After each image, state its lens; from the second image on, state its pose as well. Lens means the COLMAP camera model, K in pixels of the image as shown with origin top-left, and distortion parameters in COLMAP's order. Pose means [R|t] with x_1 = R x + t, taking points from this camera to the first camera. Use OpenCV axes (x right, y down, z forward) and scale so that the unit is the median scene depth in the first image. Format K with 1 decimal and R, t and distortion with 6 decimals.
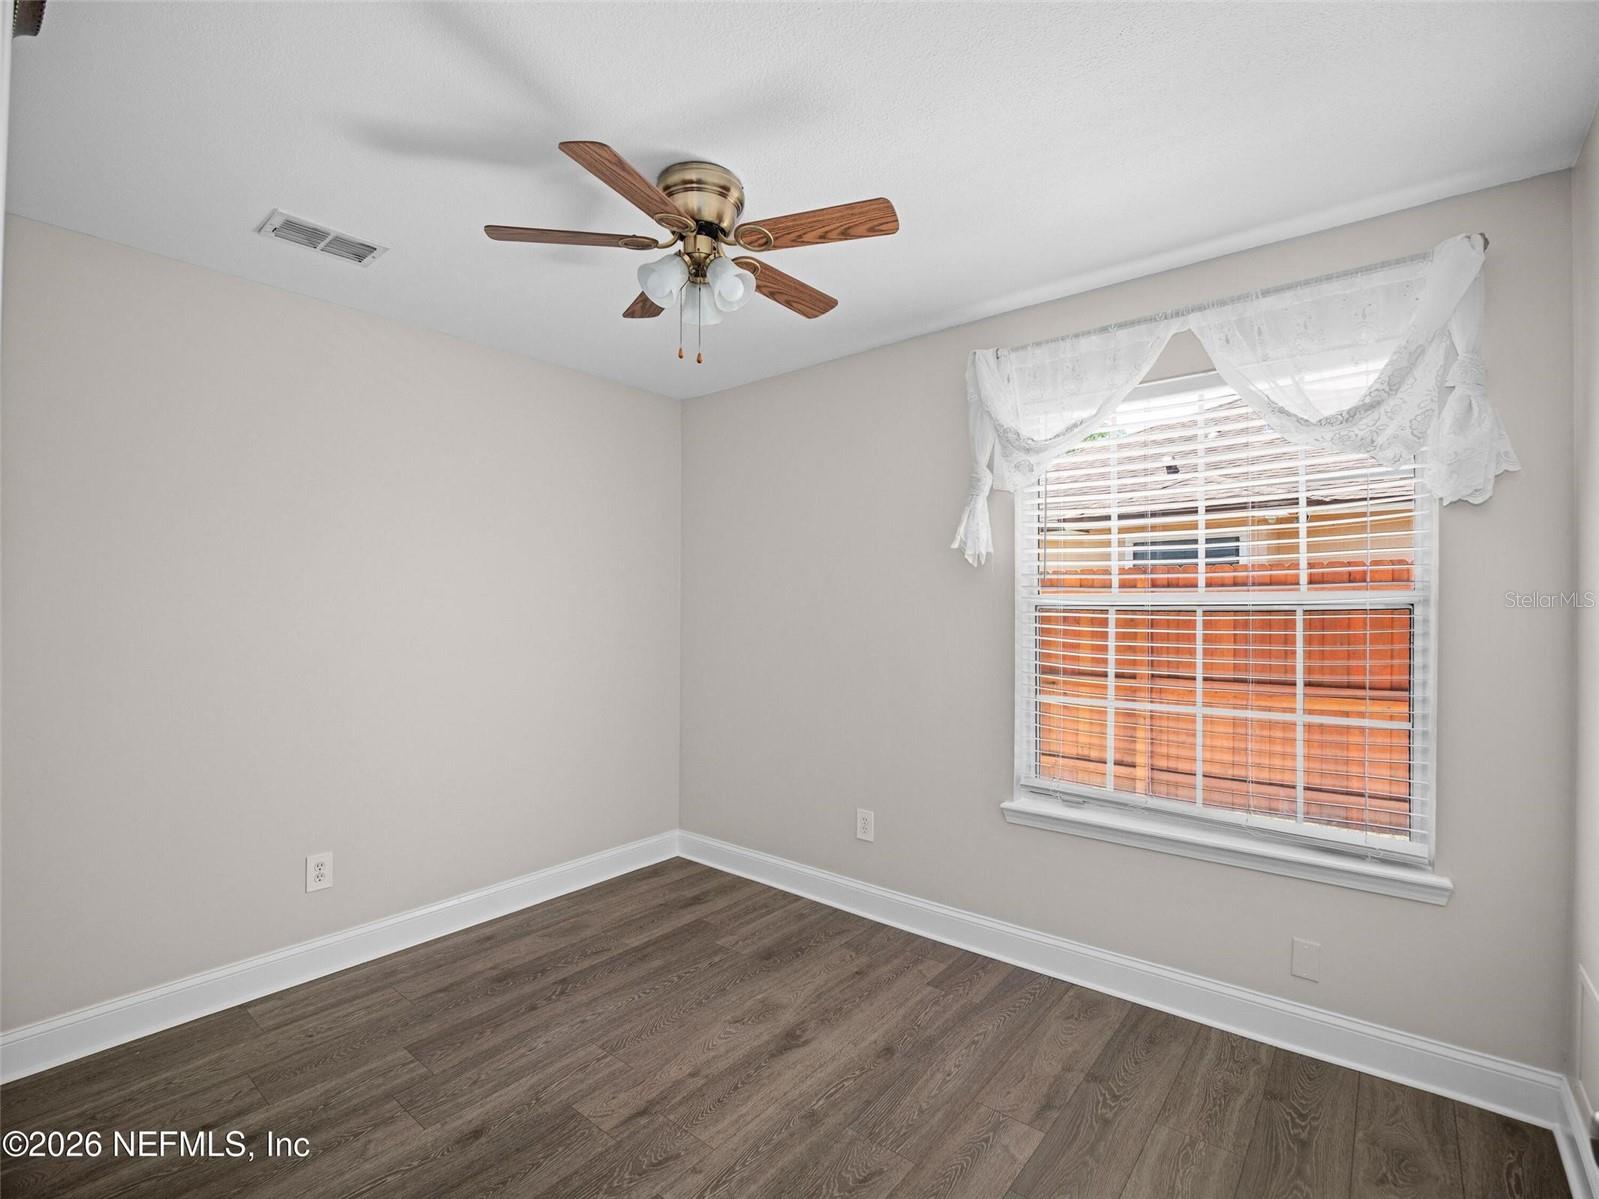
lens RADIAL K [[737.9, 0, 800.0], [0, 737.9, 589.6], [0, 0, 1]] dist [-0.013509, -0.000370]
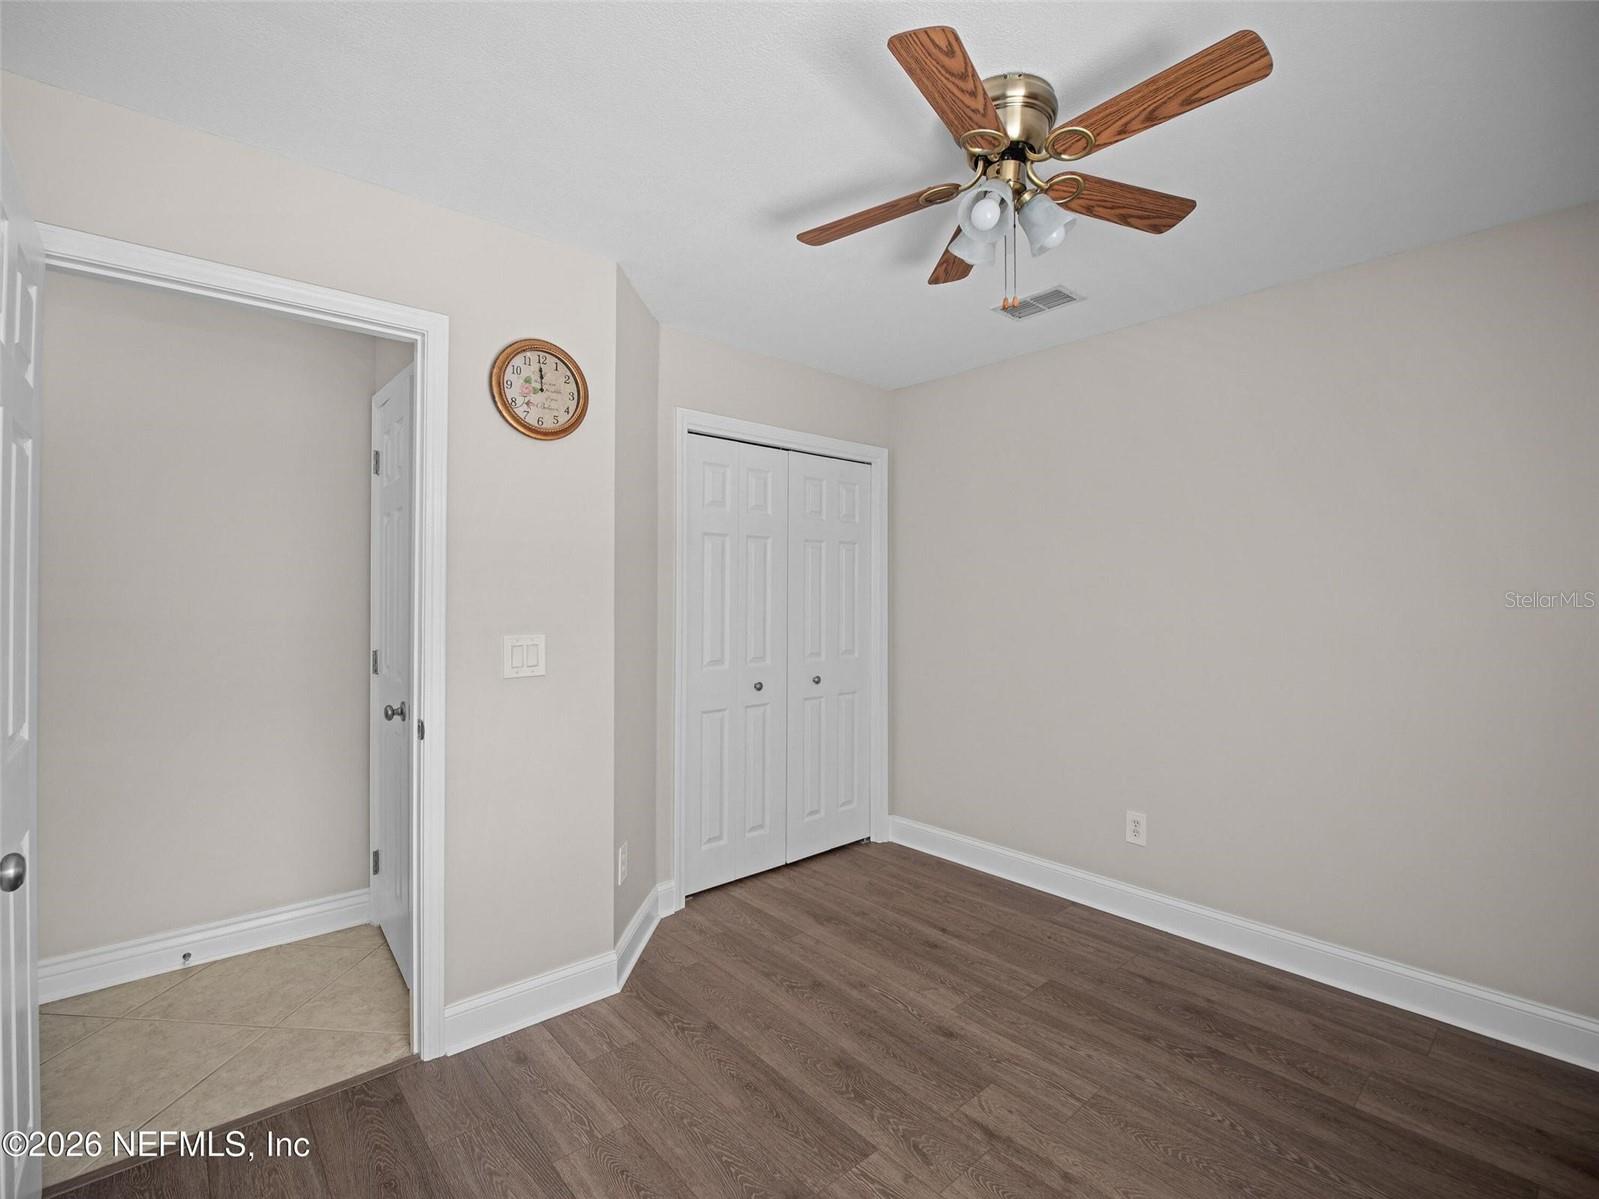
lens RADIAL K [[753.3, 0, 793.6], [0, 753.3, 606.0], [0, 0, 1]] dist [-0.011816, -0.000473]
pose [[-0.182488, 0.012941, -0.983123, 0.583532], [0.025110, 0.999649, 0.008497, 0.025161], [0.982887, -0.023135, -0.182749, 0.732701]]
